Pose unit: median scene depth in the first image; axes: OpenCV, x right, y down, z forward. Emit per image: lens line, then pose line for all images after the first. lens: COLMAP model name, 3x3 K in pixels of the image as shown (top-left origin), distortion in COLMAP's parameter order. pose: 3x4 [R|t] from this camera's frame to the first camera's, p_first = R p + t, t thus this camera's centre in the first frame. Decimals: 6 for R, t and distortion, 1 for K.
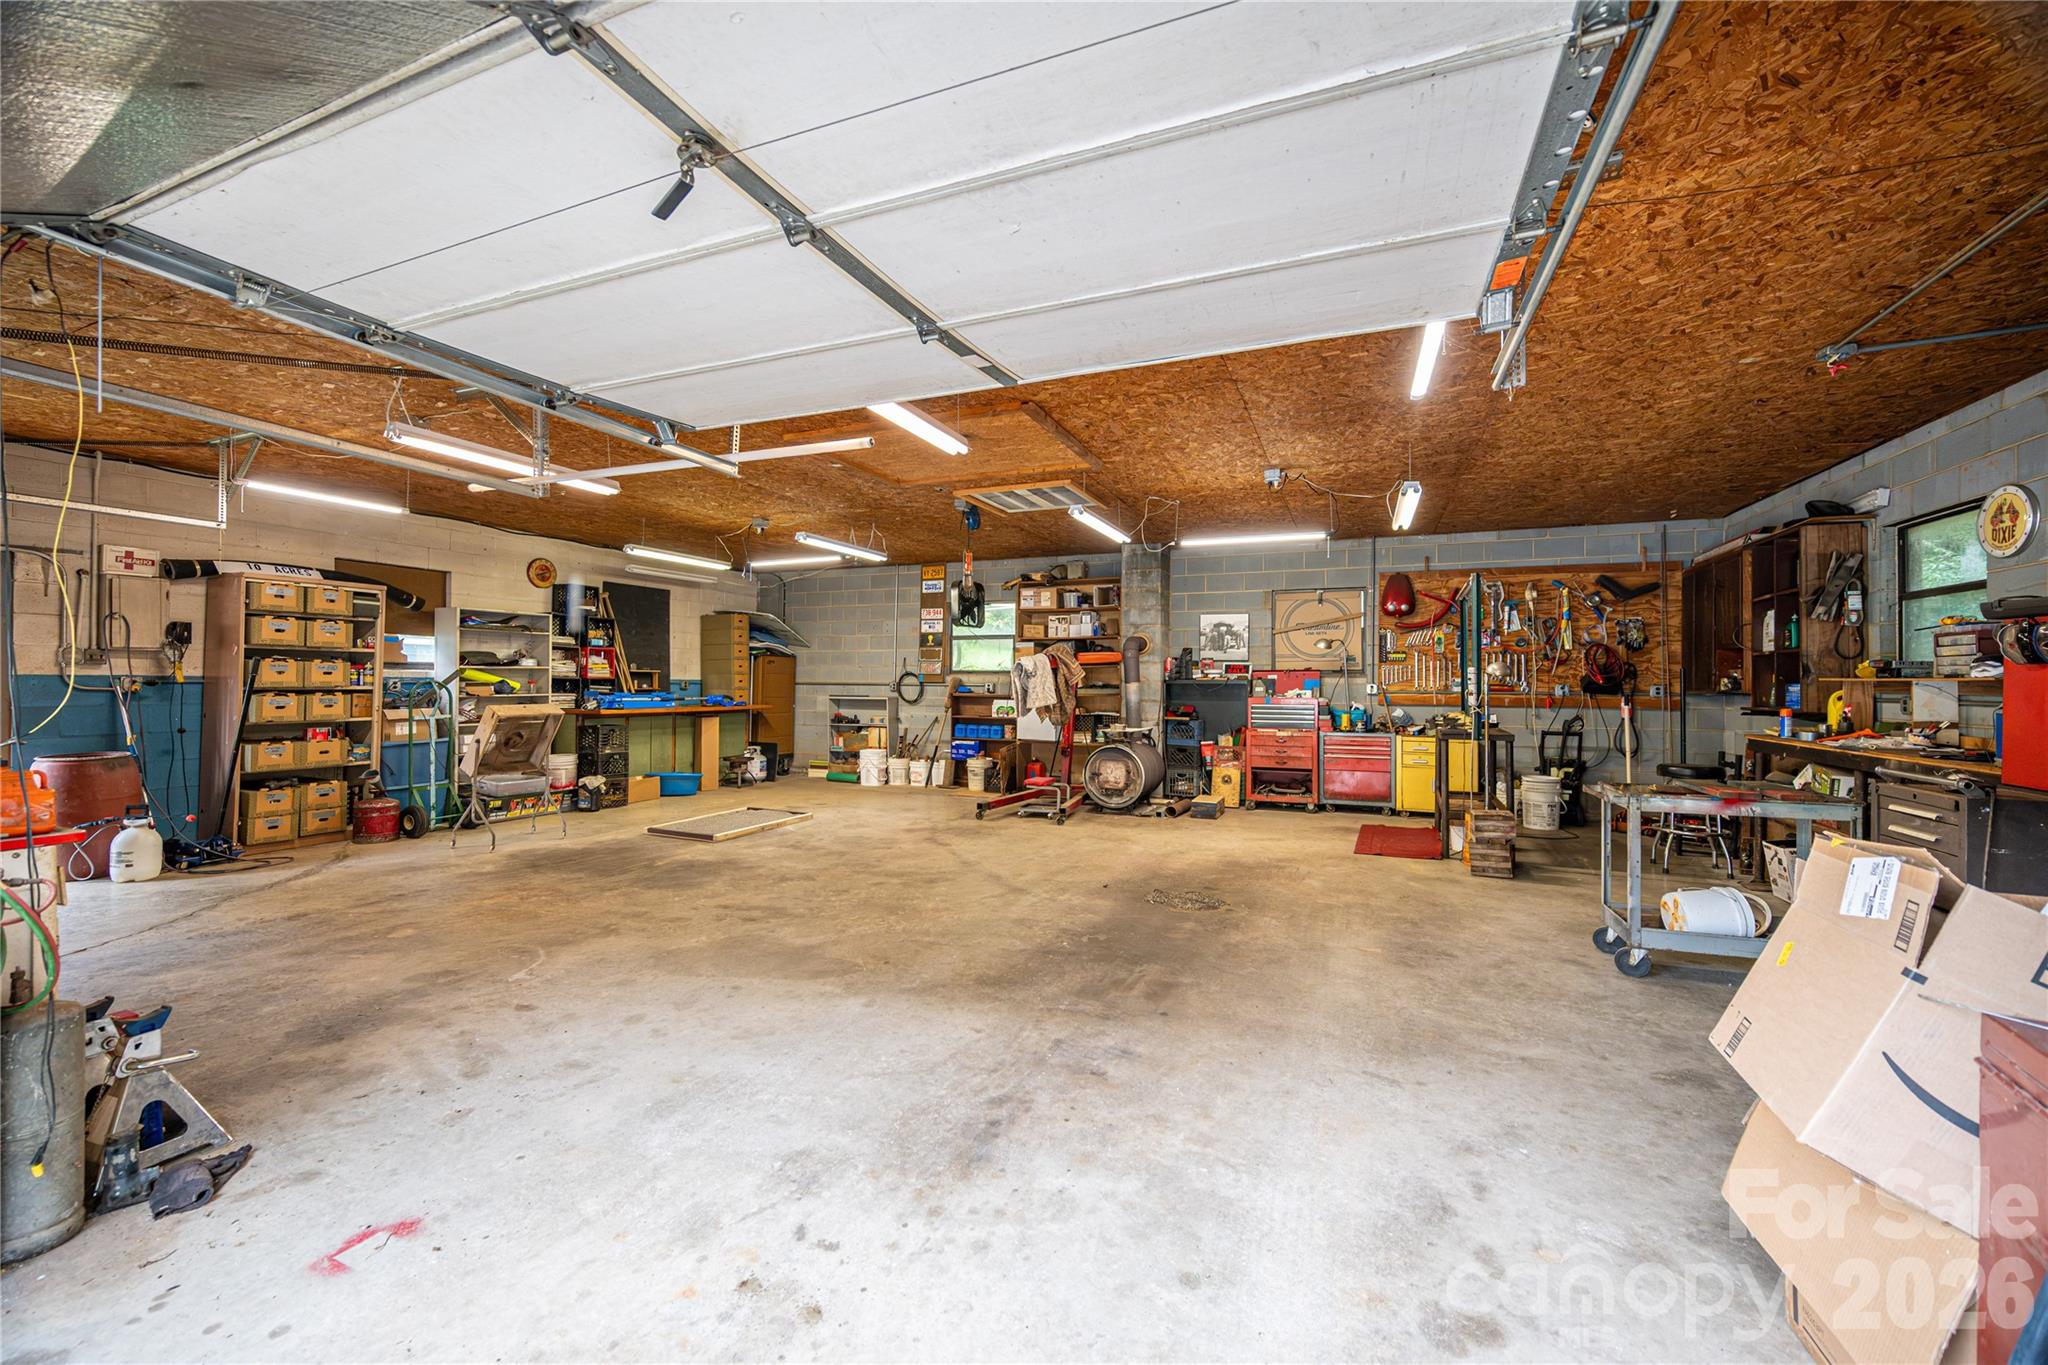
lens RADIAL K [[803.4, 0, 1034.4], [0, 803.4, 682.6], [0, 0, 1]] dist [-0.003794, -0.000352]
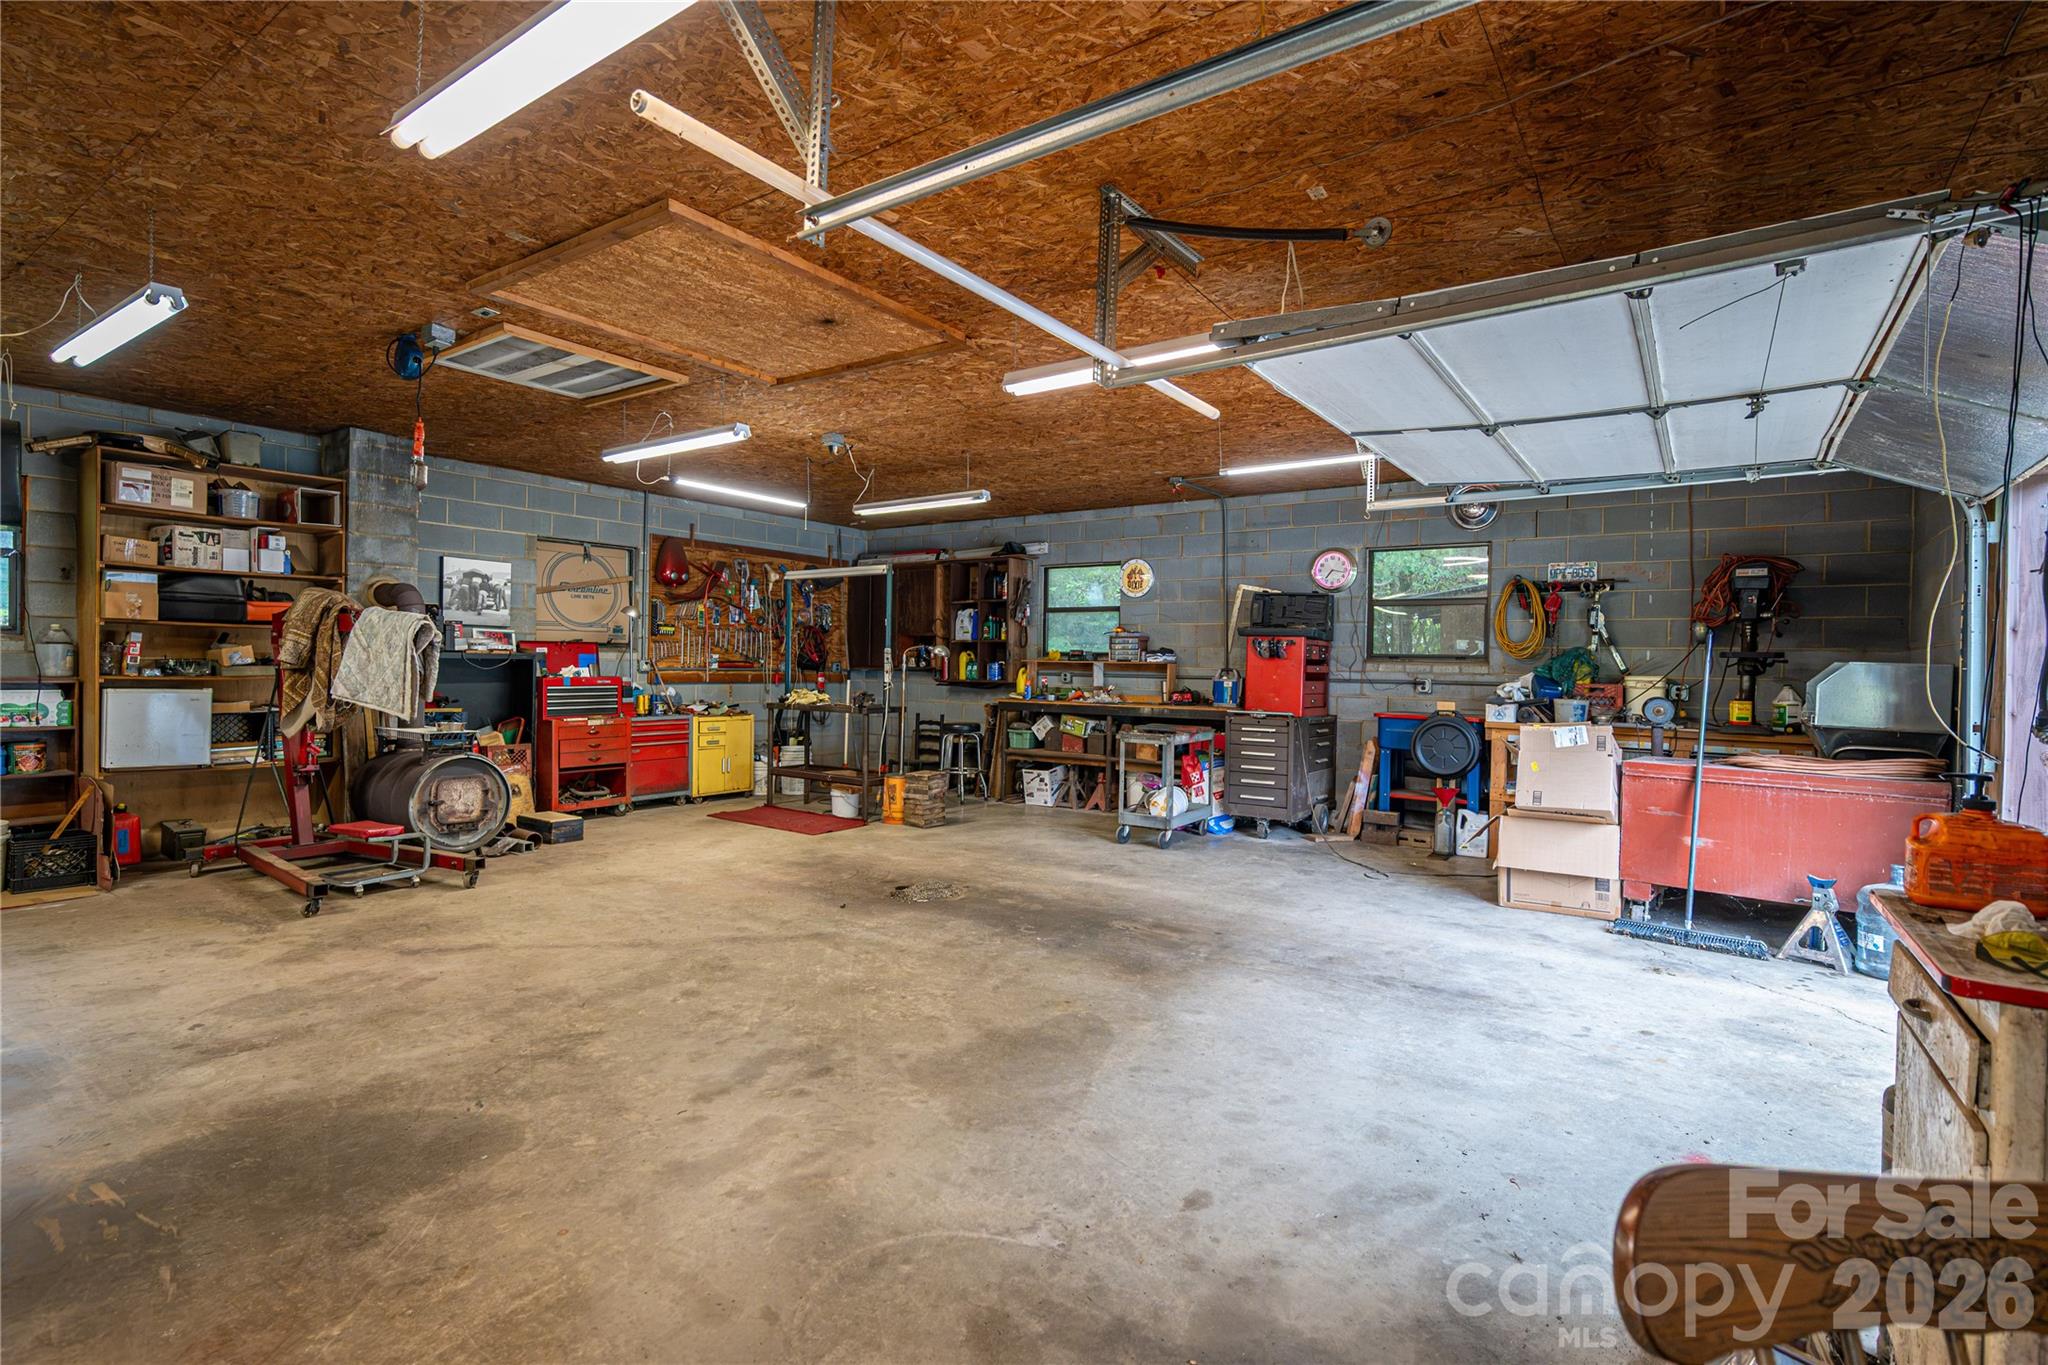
lens RADIAL K [[960.1, 0, 1031.6], [0, 960.1, 672.5], [0, 0, 1]] dist [0.000815, 0.000330]
pose [[0.232919, -0.009959, 0.972445, -1.034593], [-0.012640, 0.999832, 0.013267, -0.007619], [-0.972414, -0.015382, 0.232754, 0.717477]]
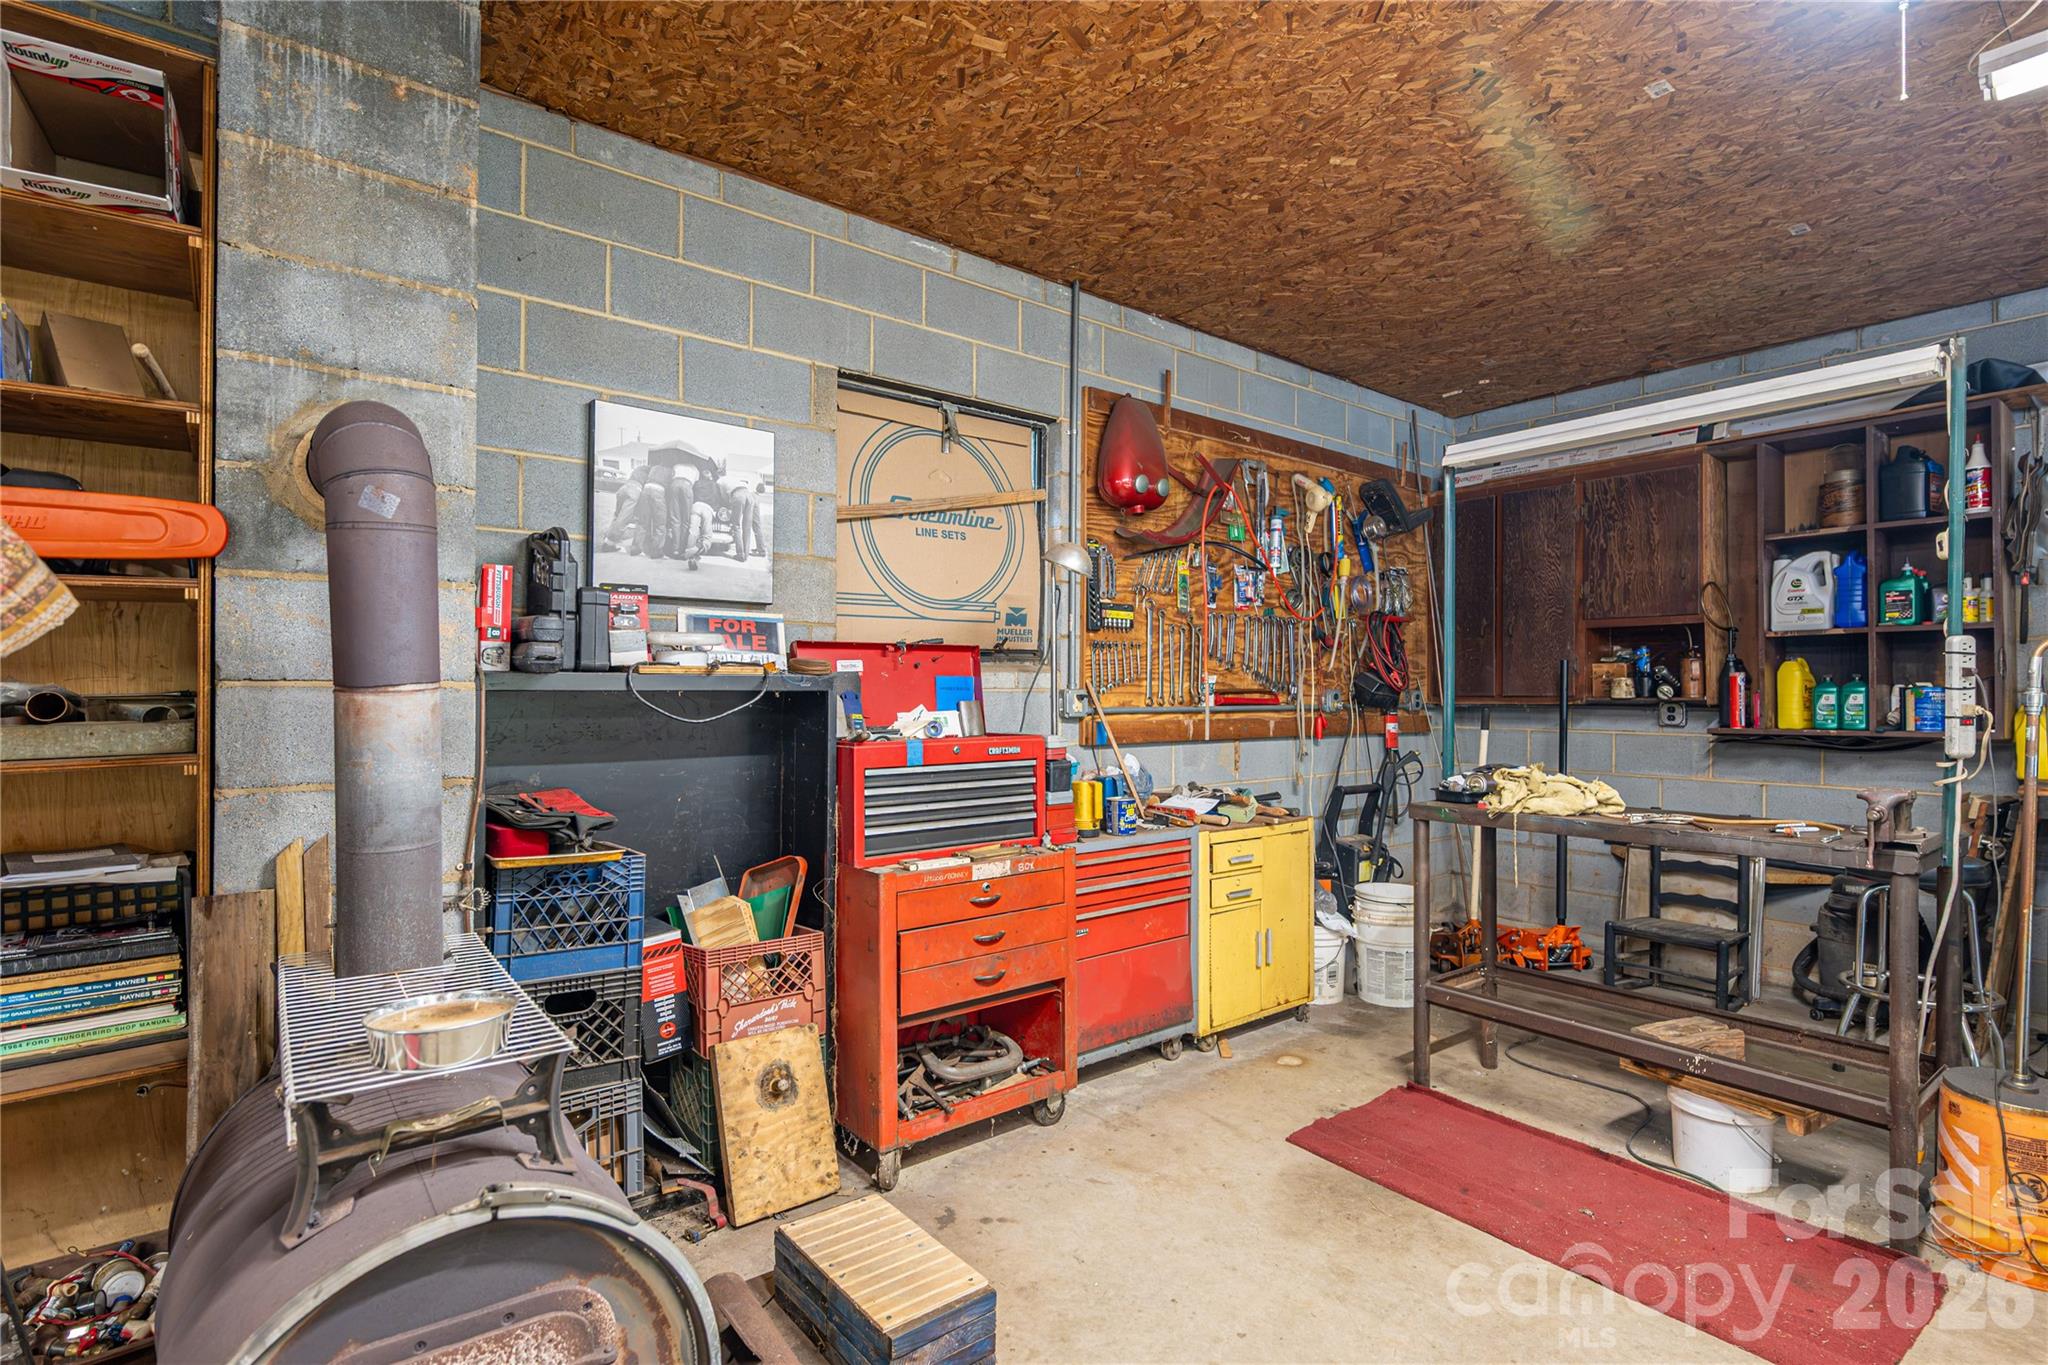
lens RADIAL K [[1020.8, 0, 1021.8], [0, 1020.8, 686.2], [0, 0, 1]] dist [-0.012063, -0.000002]
pose [[0.516068, -0.001131, 0.856547, 0.030319], [0.000258, 0.999999, 0.001165, -0.000570], [-0.856548, -0.000380, 0.516068, 1.624158]]
